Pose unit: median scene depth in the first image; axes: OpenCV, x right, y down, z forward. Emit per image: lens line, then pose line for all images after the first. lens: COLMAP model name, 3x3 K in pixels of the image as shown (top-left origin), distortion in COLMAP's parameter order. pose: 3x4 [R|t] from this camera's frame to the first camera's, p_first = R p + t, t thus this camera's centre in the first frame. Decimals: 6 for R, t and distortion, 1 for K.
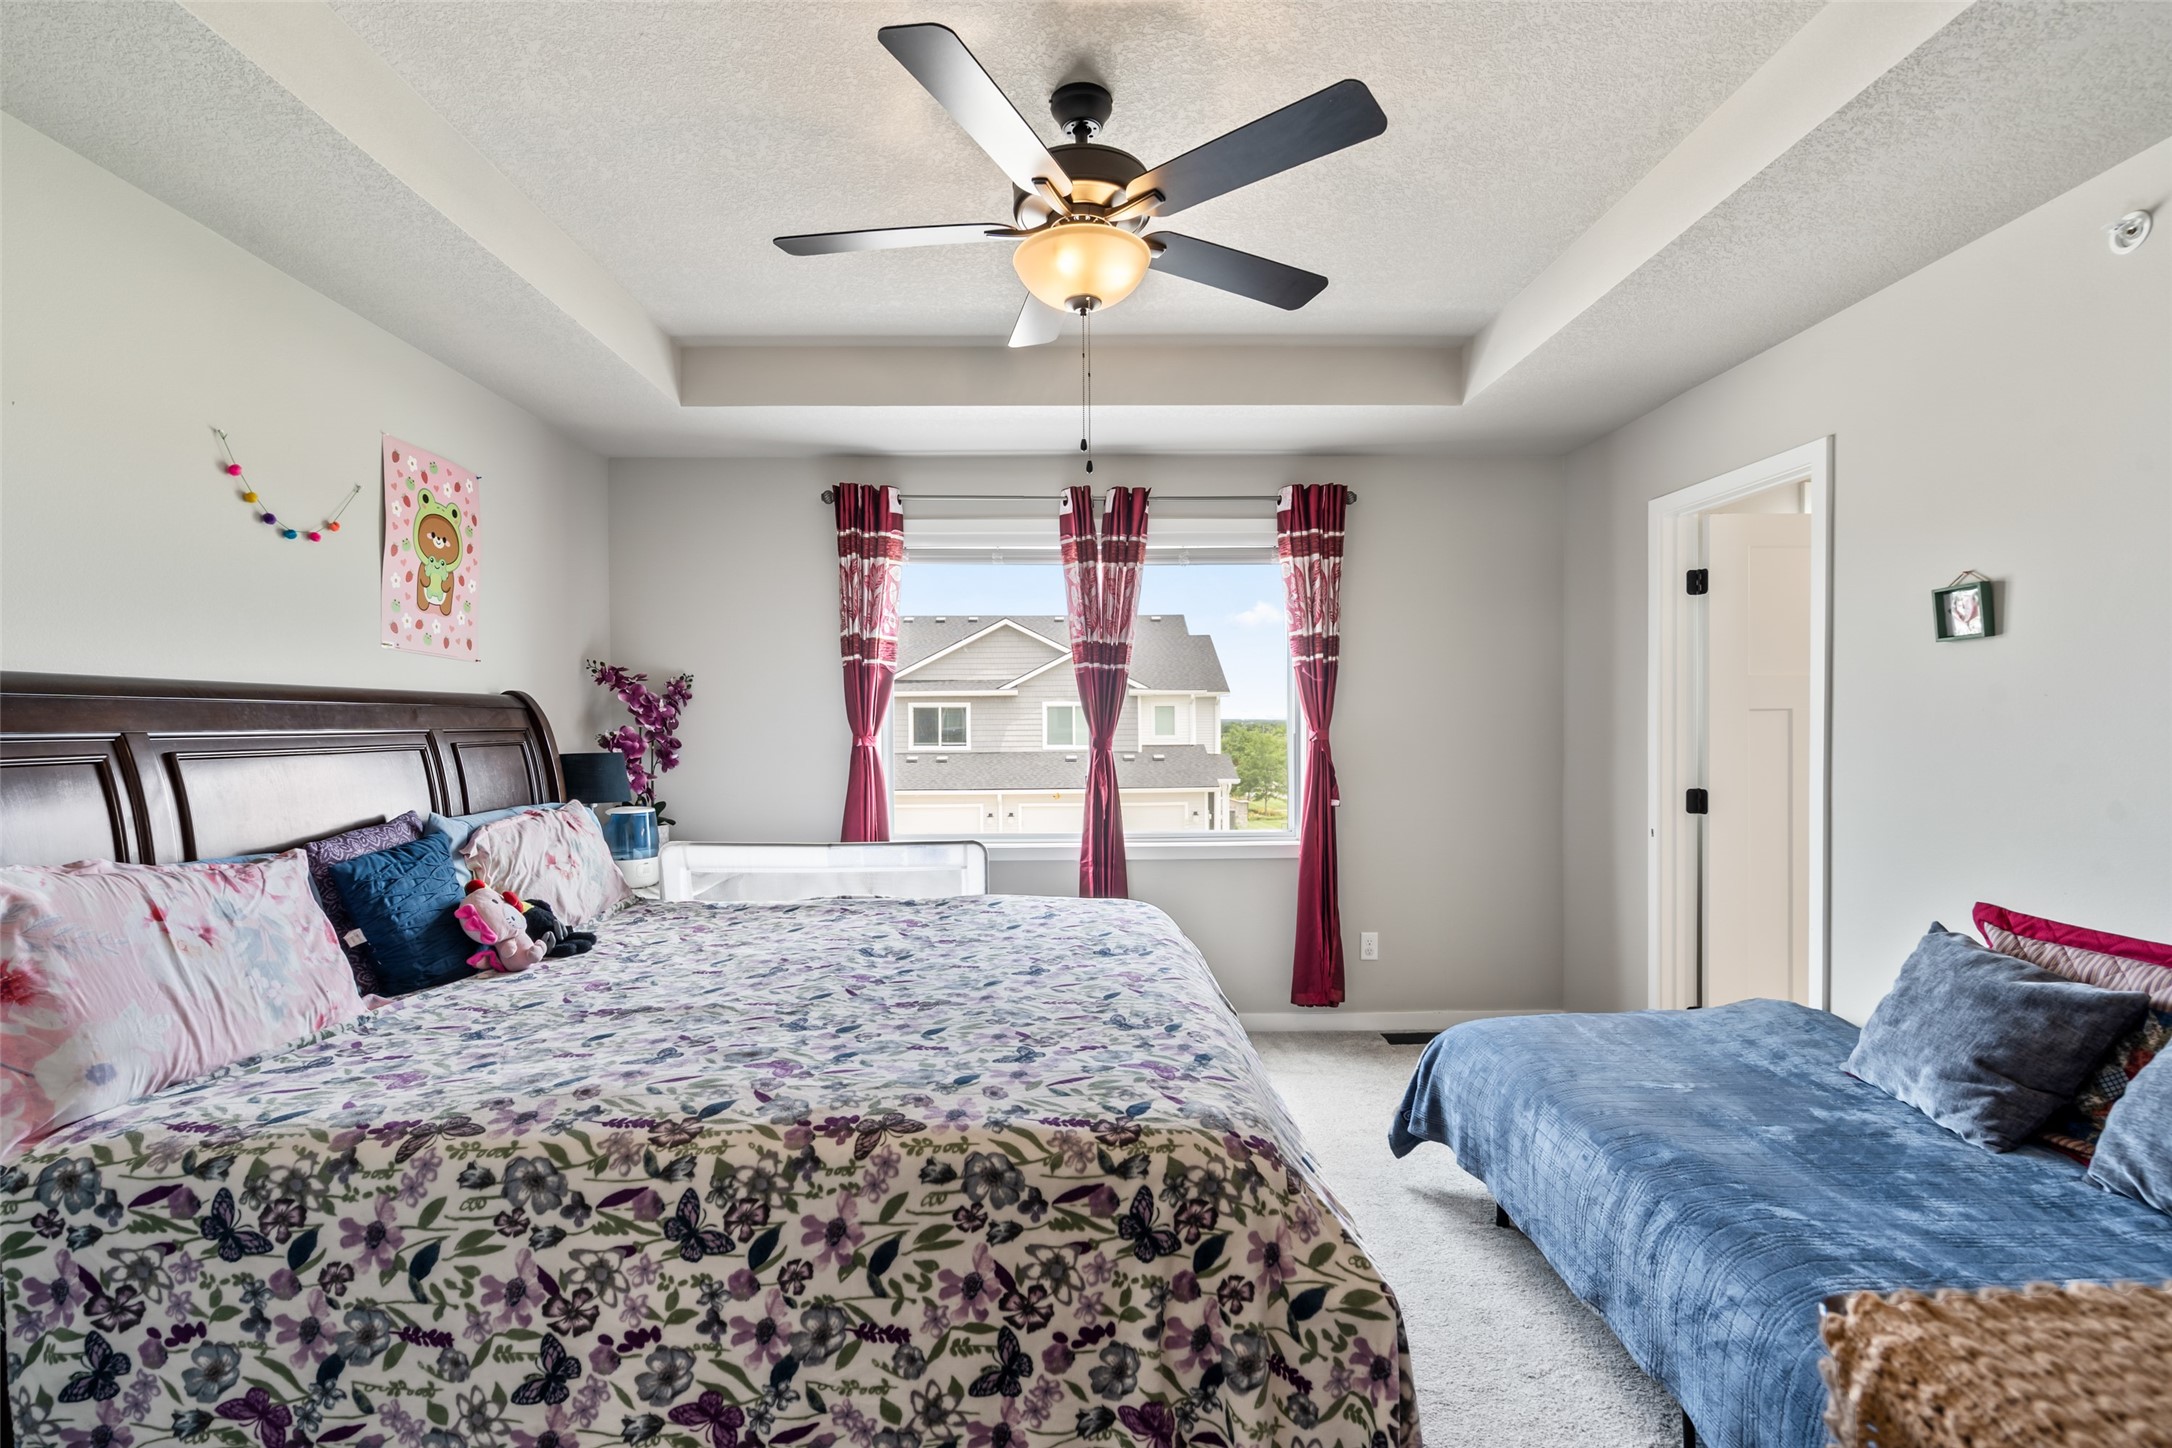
lens RADIAL K [[993.1, 0, 1057.2], [0, 993.1, 725.2], [0, 0, 1]] dist [-0.001826, -0.000067]
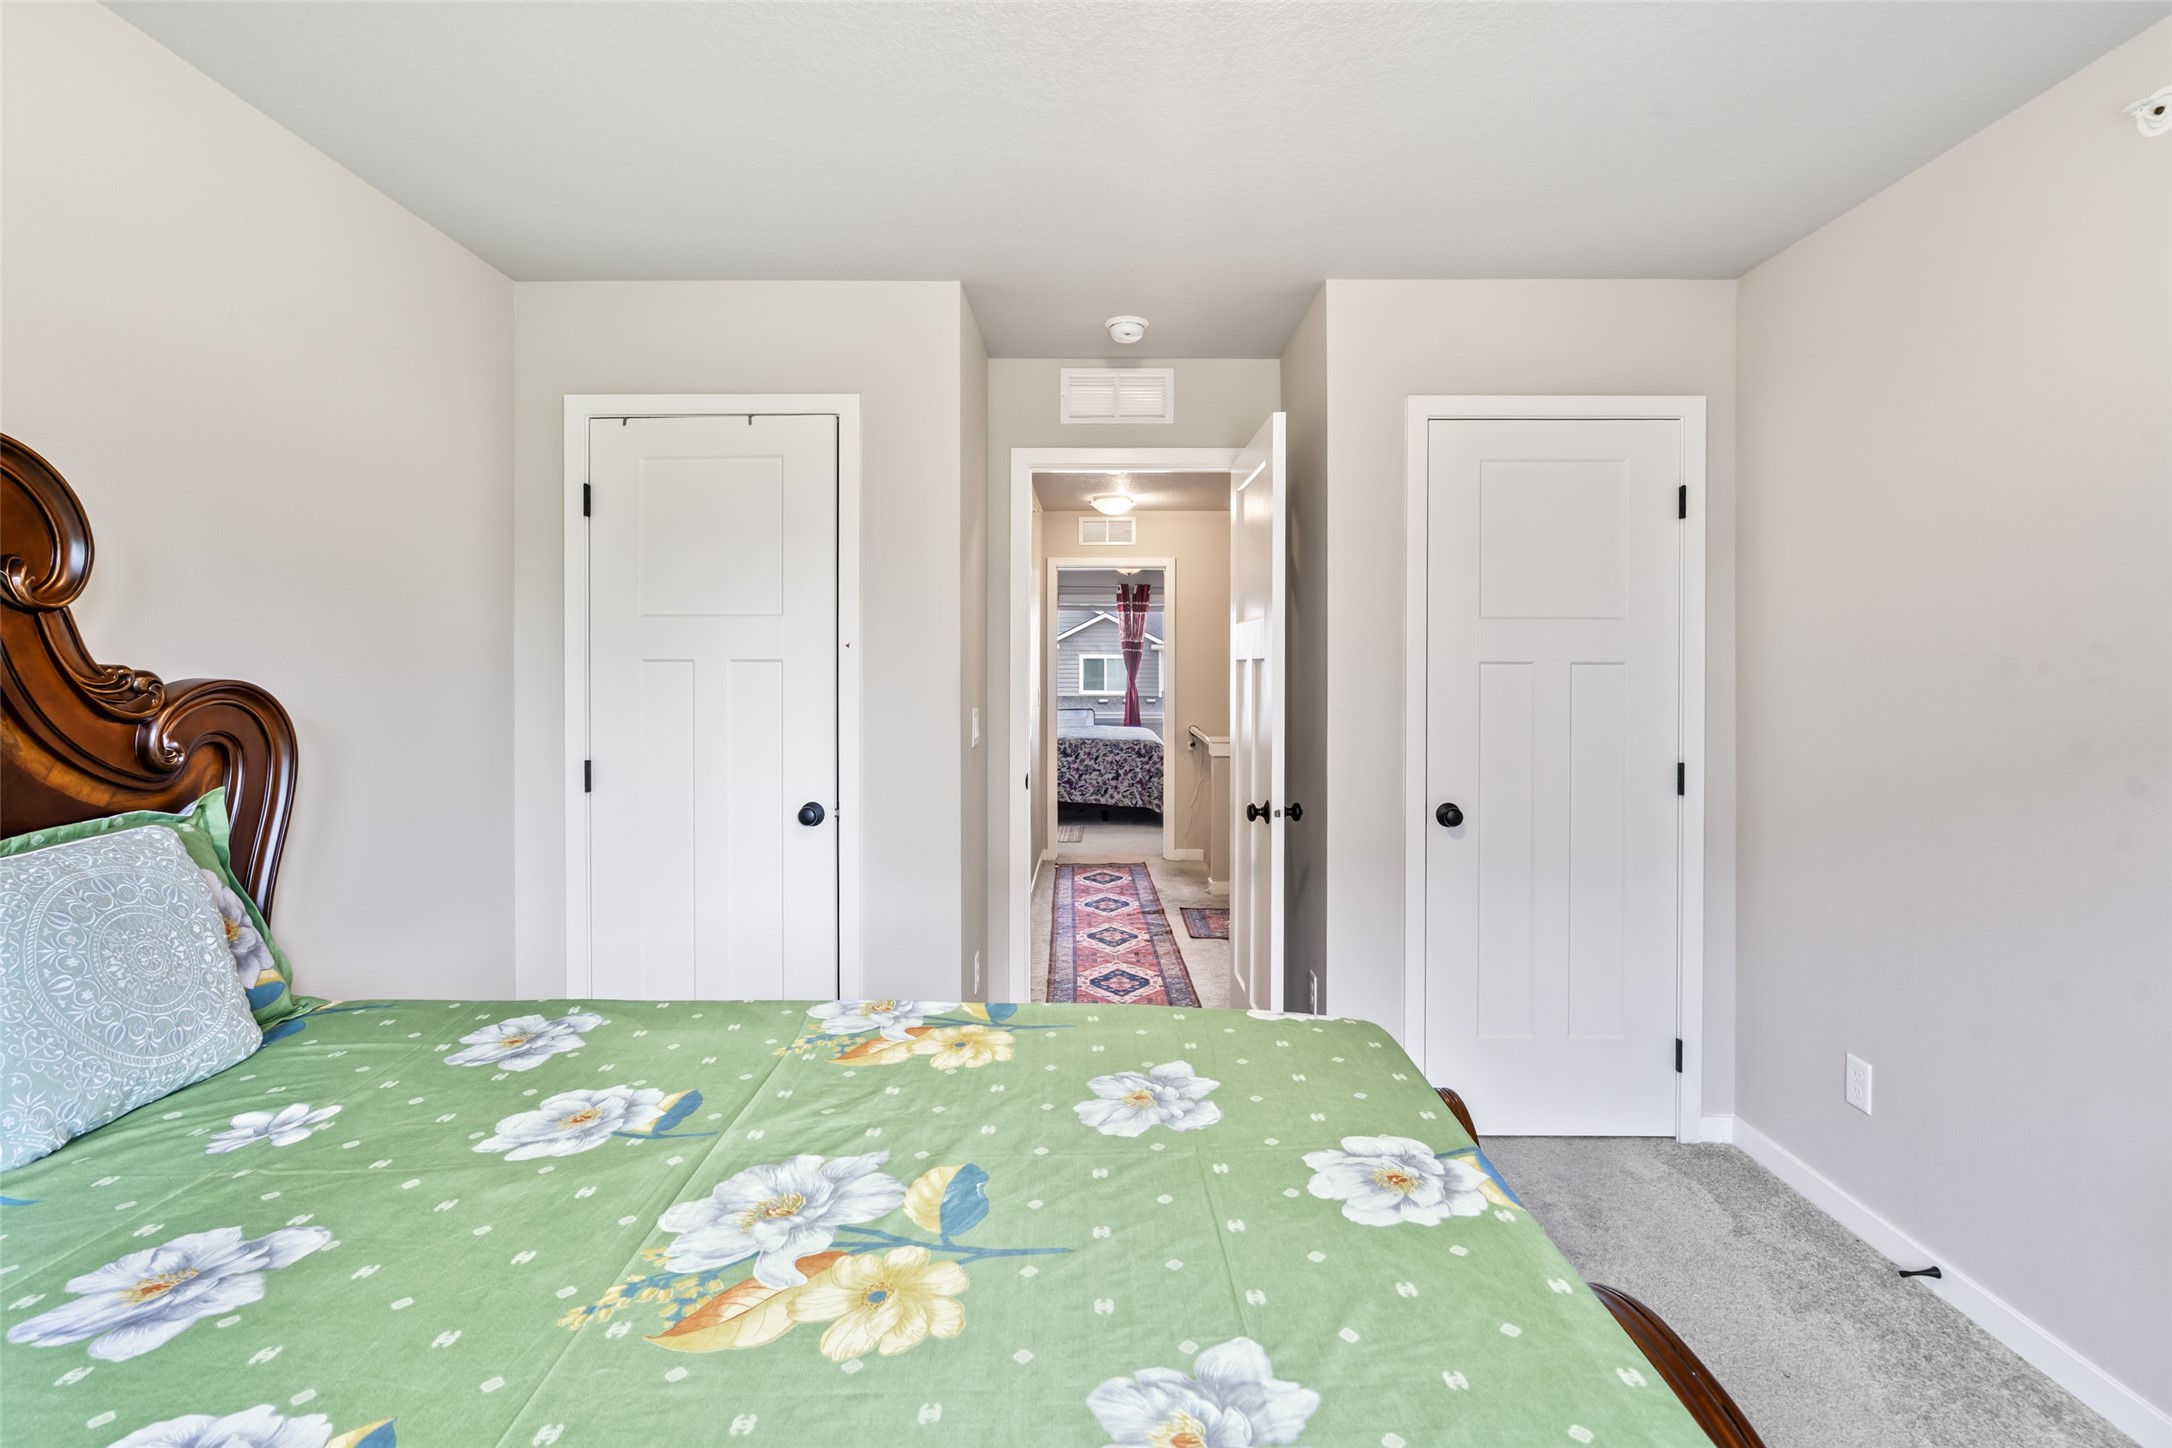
lens RADIAL K [[1024.6, 0, 1085.4], [0, 1024.6, 675.4], [0, 0, 1]] dist [0.000347, 0.001375]
pose [[0.999981, 0.005327, 0.003242, -0.094184], [-0.005327, 0.999986, -0.000004, 0.011536], [-0.003242, -0.000013, 0.999995, -1.857099]]
